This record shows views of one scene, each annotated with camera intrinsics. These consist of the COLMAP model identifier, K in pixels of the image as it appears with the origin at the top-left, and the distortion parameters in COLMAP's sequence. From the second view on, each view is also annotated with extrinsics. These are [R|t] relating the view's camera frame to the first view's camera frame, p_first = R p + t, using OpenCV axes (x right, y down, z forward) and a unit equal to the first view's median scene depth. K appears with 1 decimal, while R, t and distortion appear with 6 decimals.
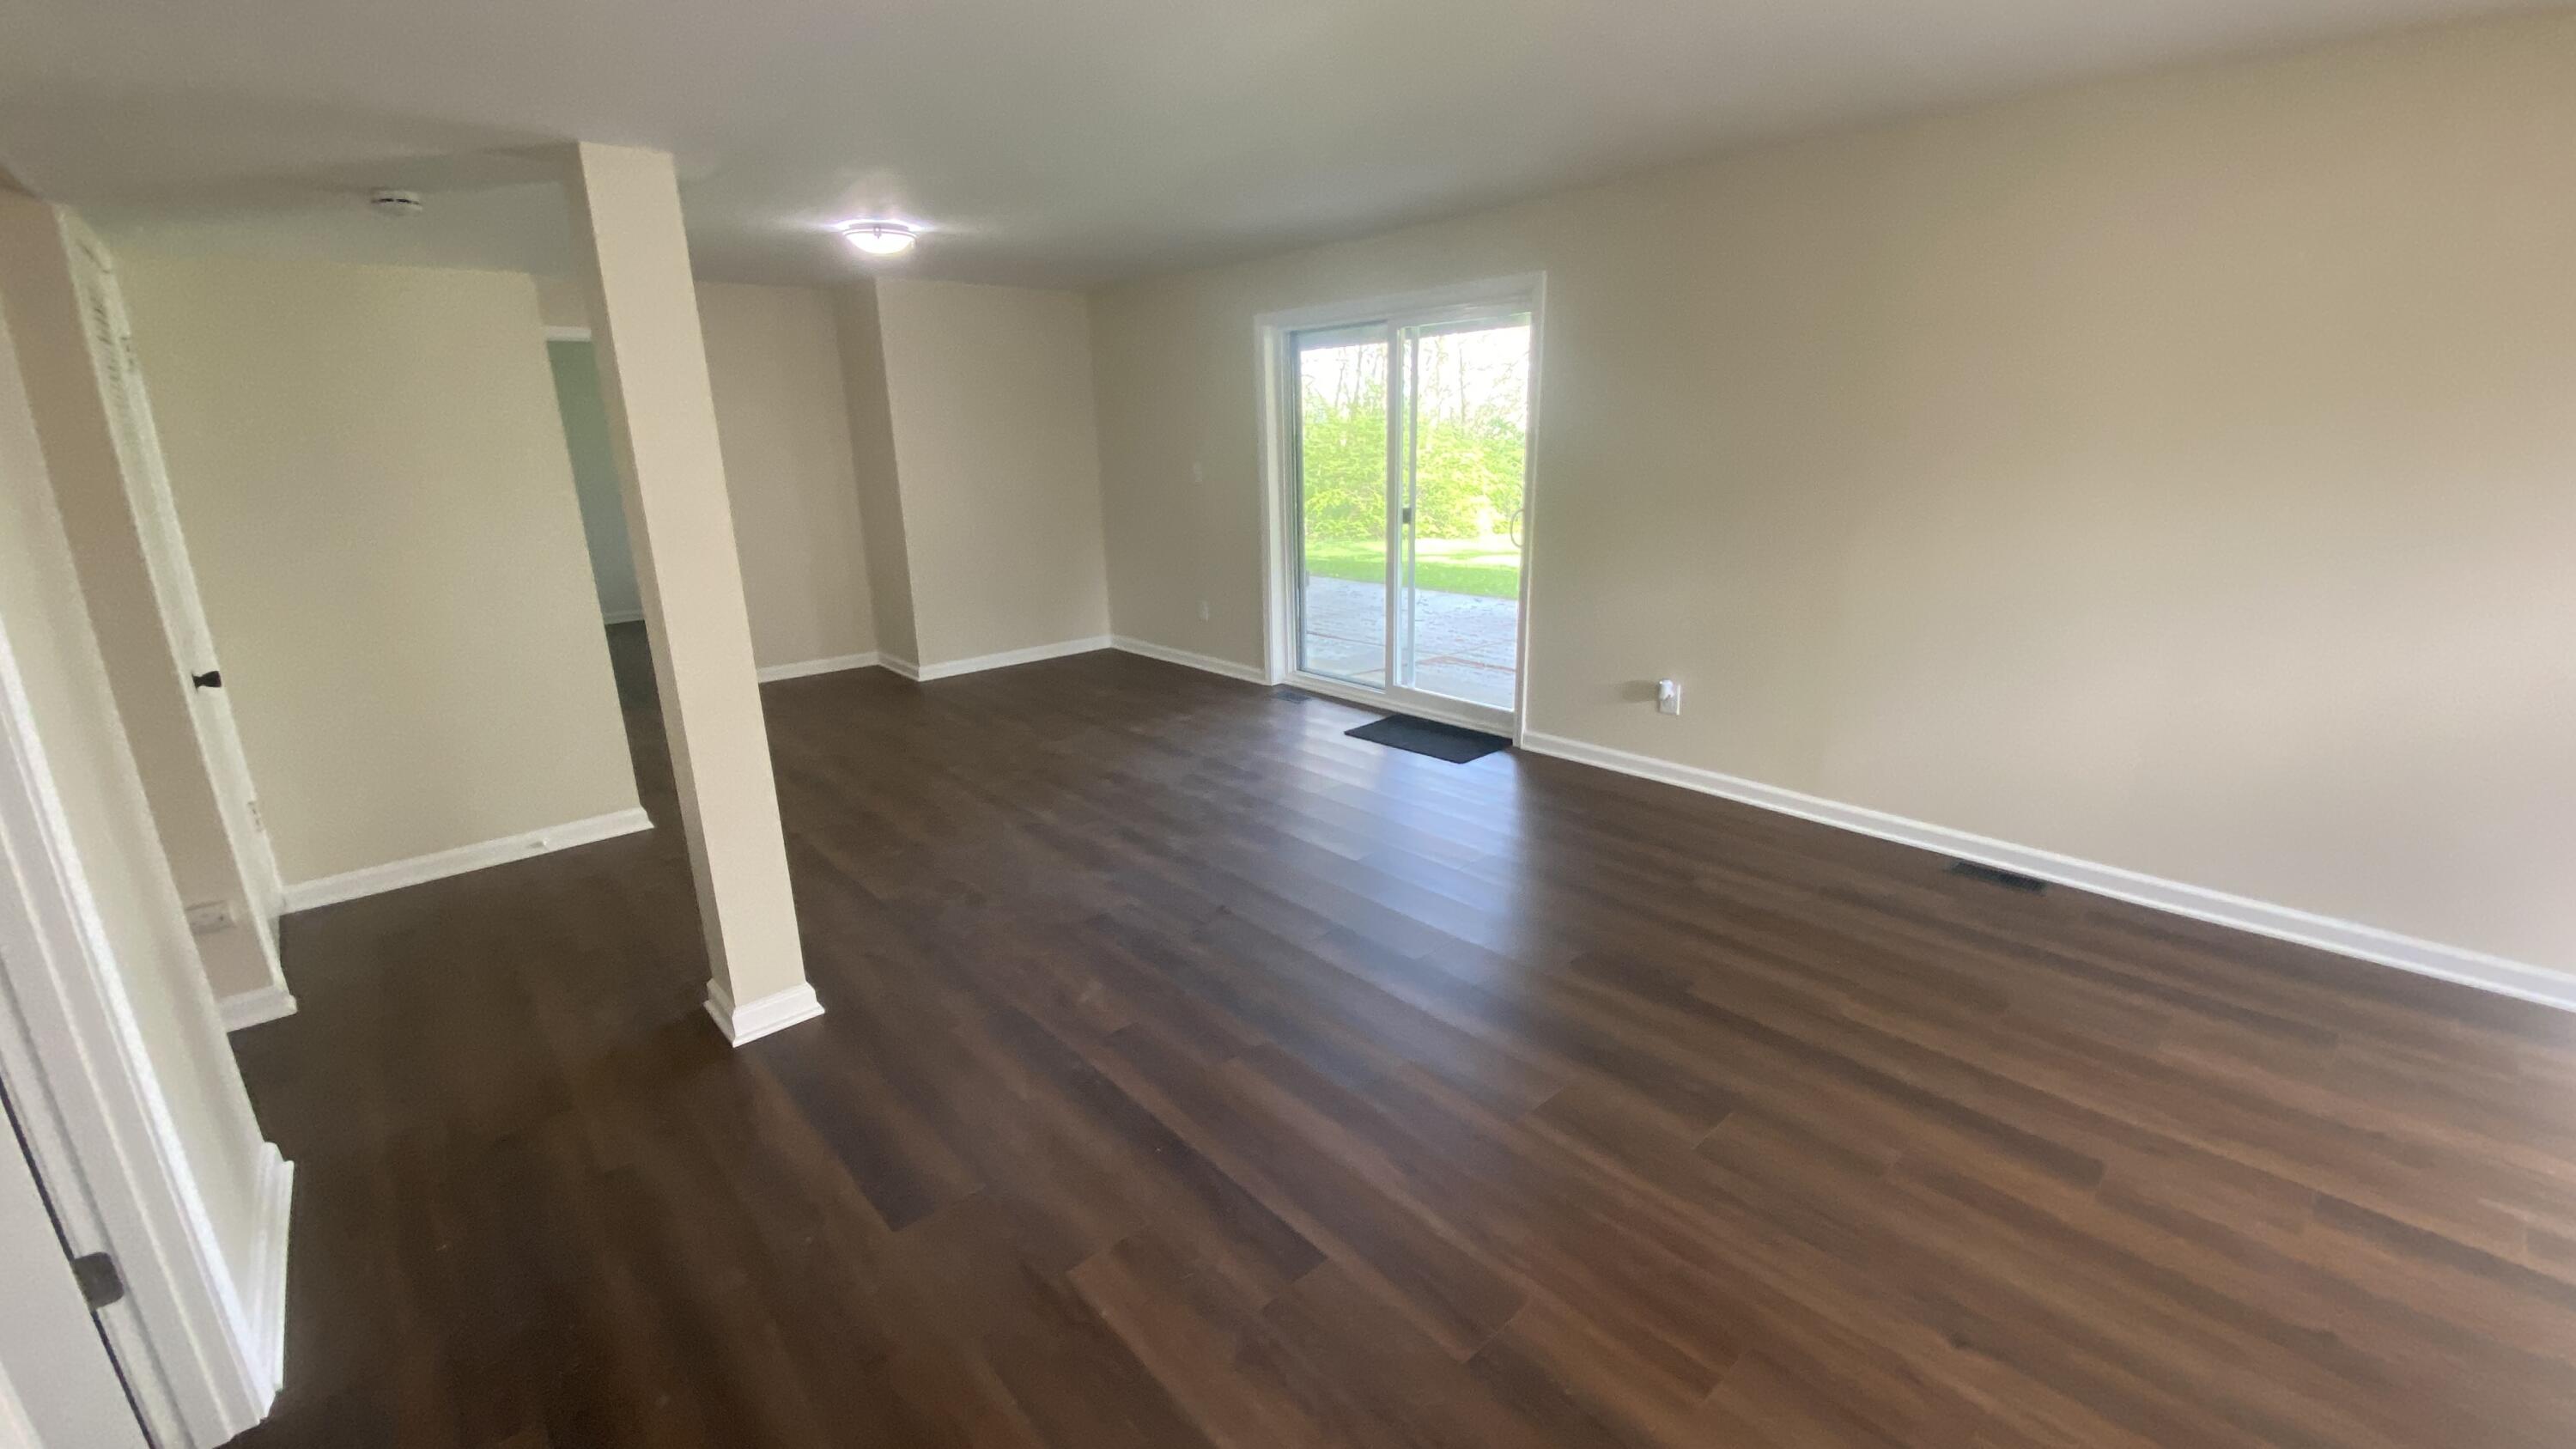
lens RADIAL K [[1036.9, 0, 1285.3], [0, 1036.9, 715.5], [0, 0, 1]] dist [0.030037, -0.024032]
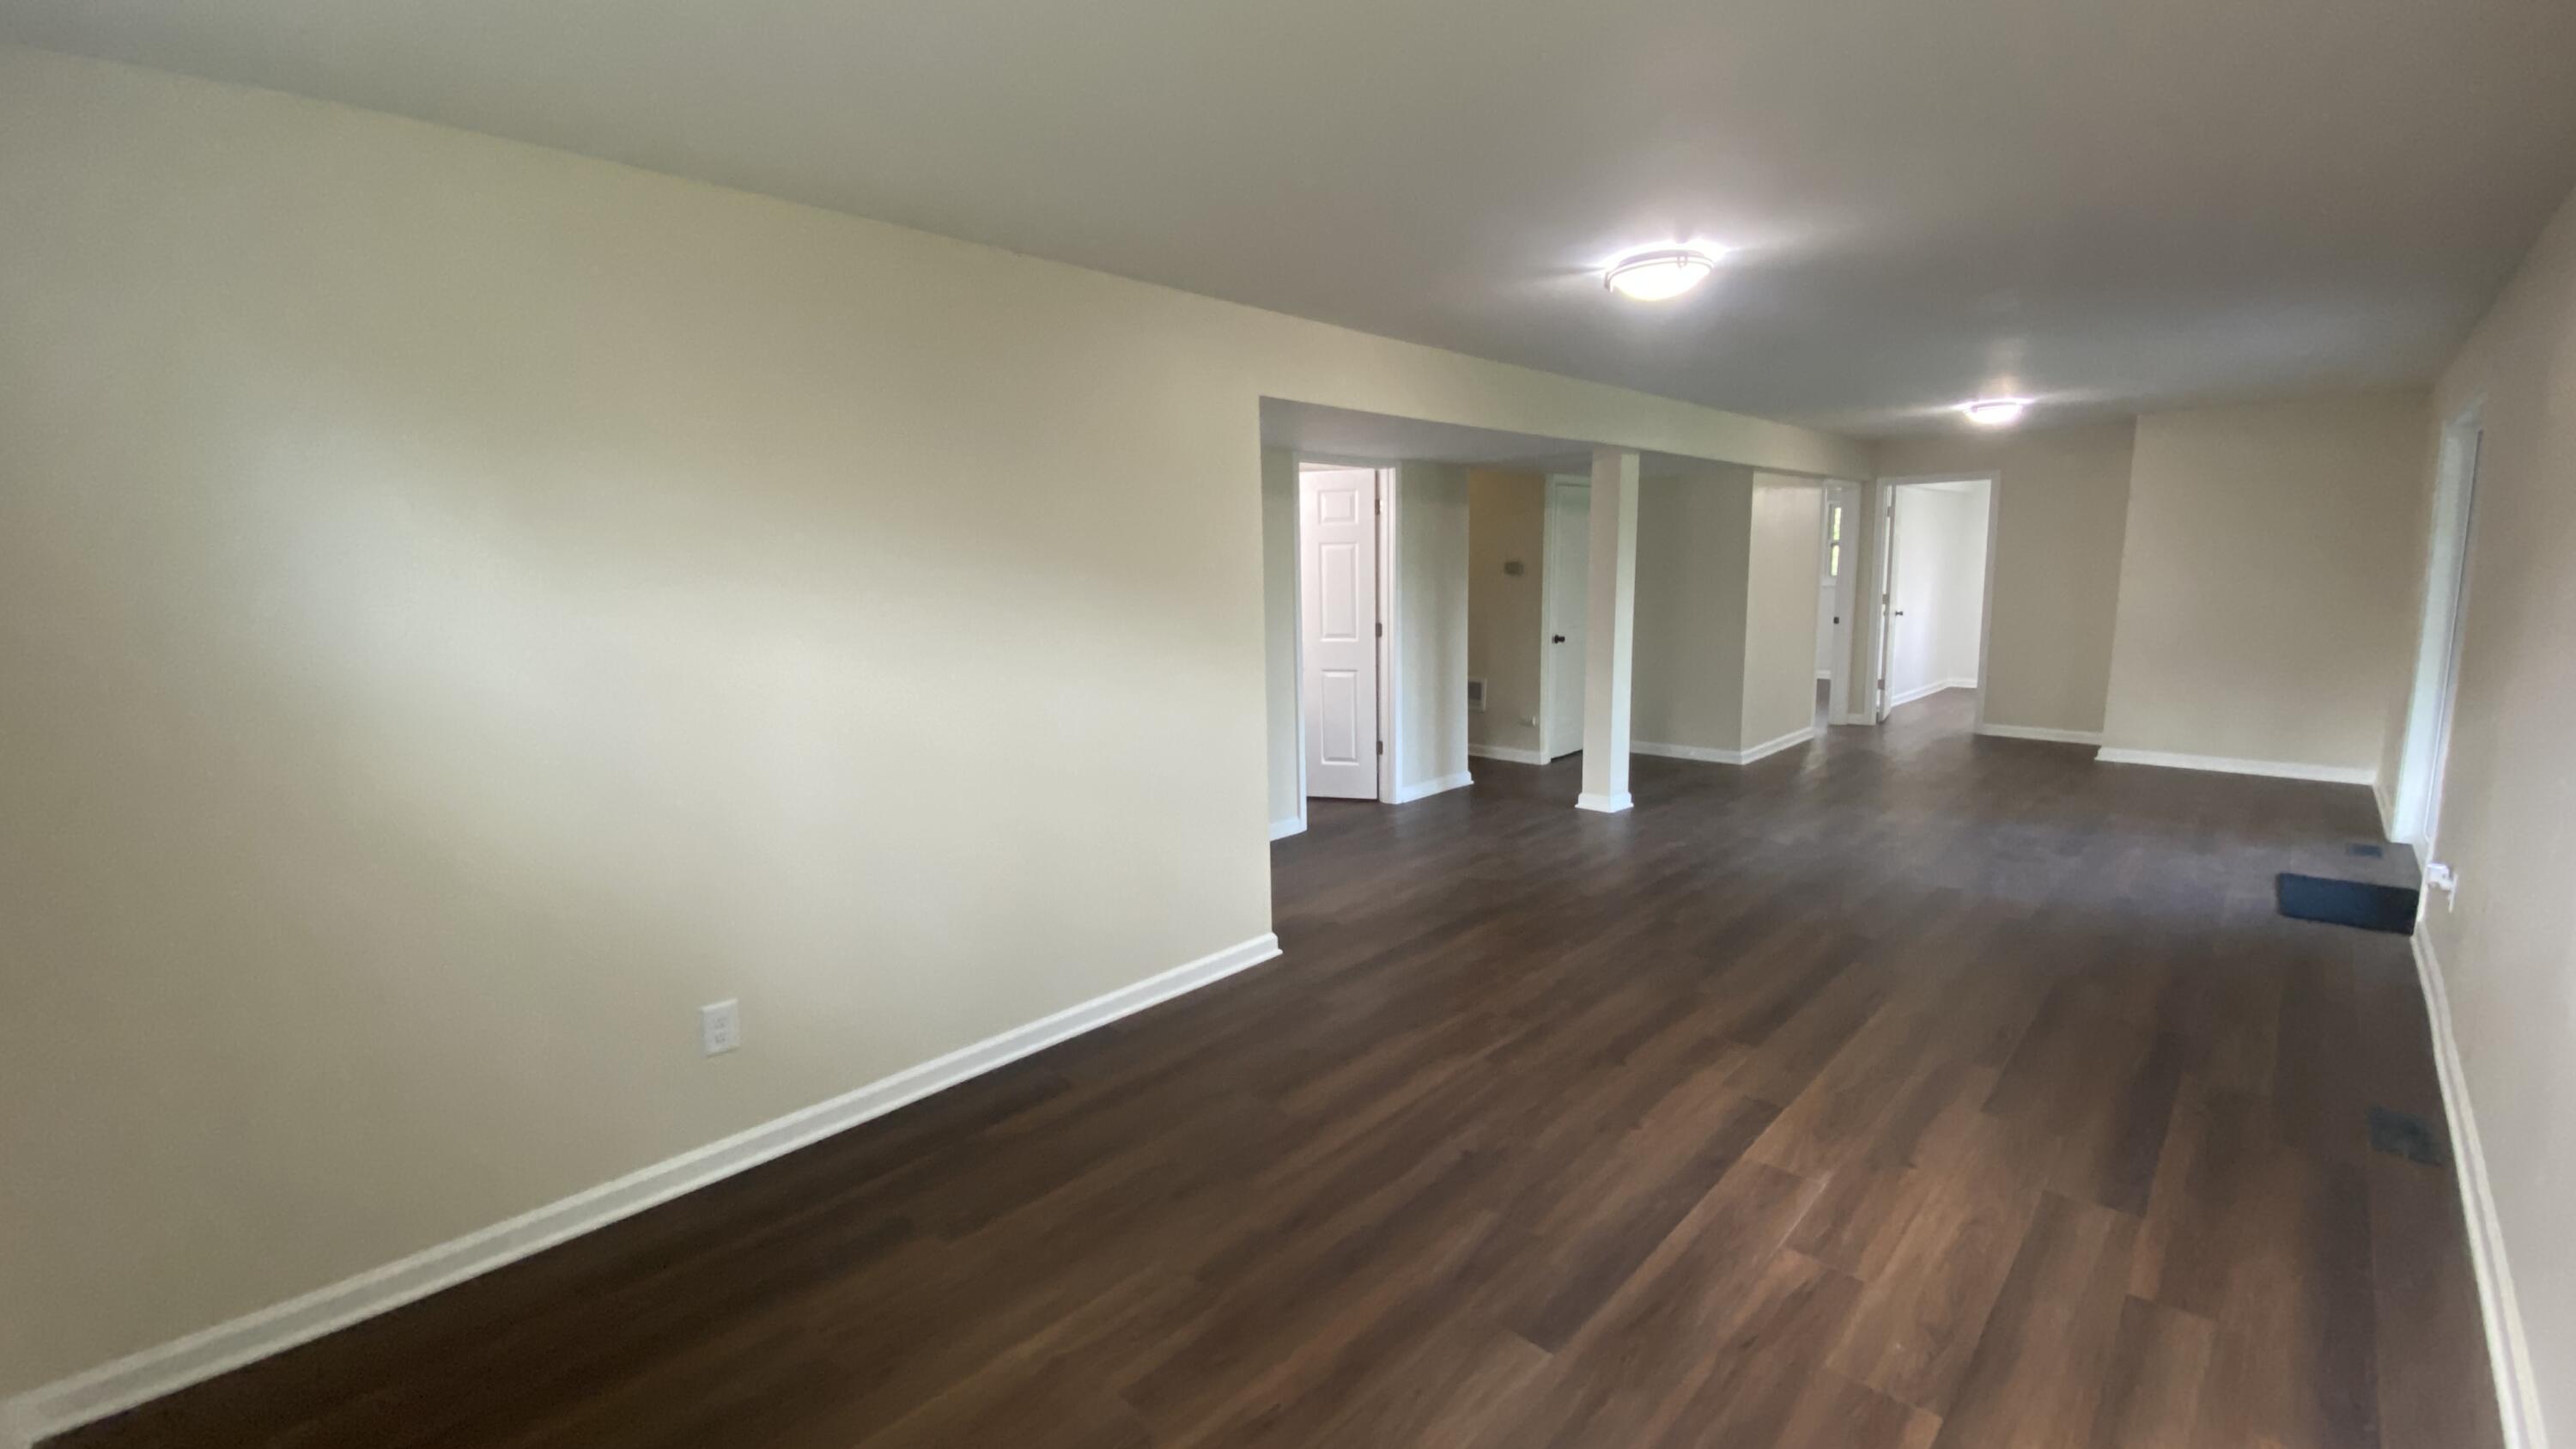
lens RADIAL K [[1033.0, 0, 1285.6], [0, 1033.0, 716.9], [0, 0, 1]] dist [0.058294, -0.041597]
pose [[0.052082, 0.156455, -0.986311, 0.953655], [-0.251106, 0.957971, 0.138700, -0.021056], [0.966557, 0.240445, 0.089180, 0.058659]]
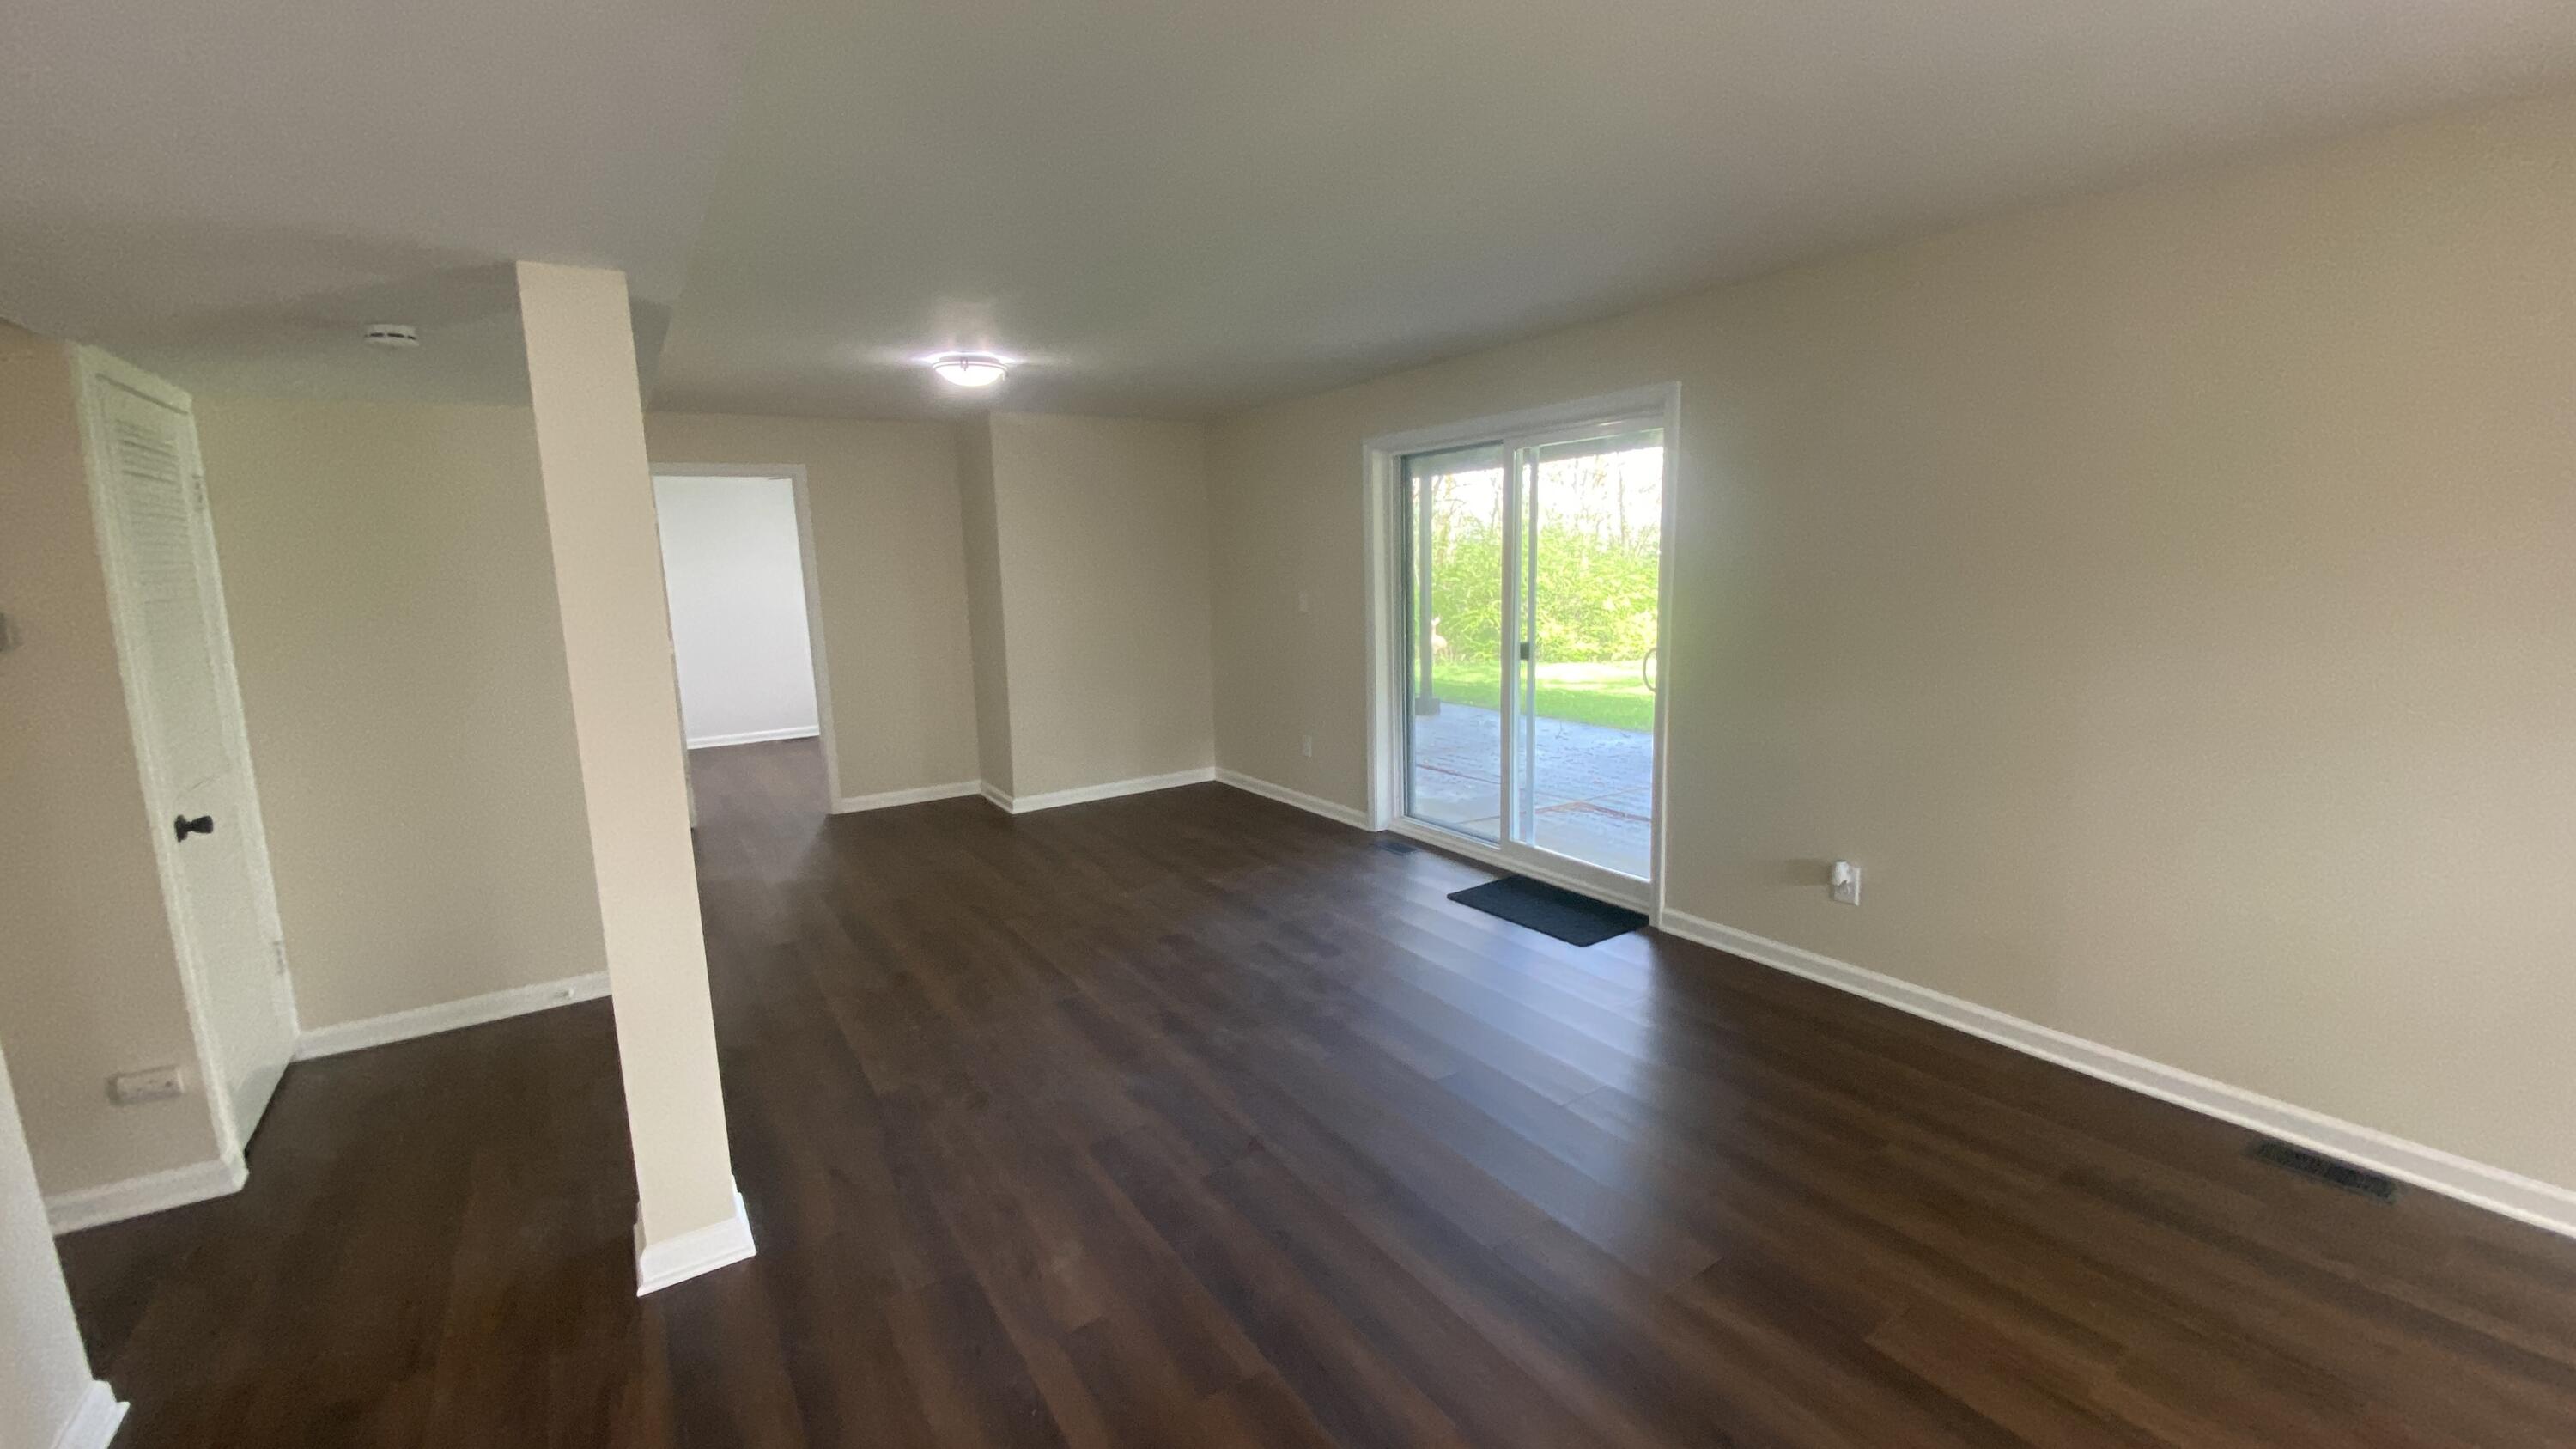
lens RADIAL K [[1033.0, 0, 1285.6], [0, 1033.0, 716.9], [0, 0, 1]] dist [0.058294, -0.041597]
pose [[0.988517, 0.021011, -0.149640, 0.054227], [-0.037114, 0.993711, -0.105644, -0.040683], [0.146480, 0.109985, 0.983080, 0.113564]]
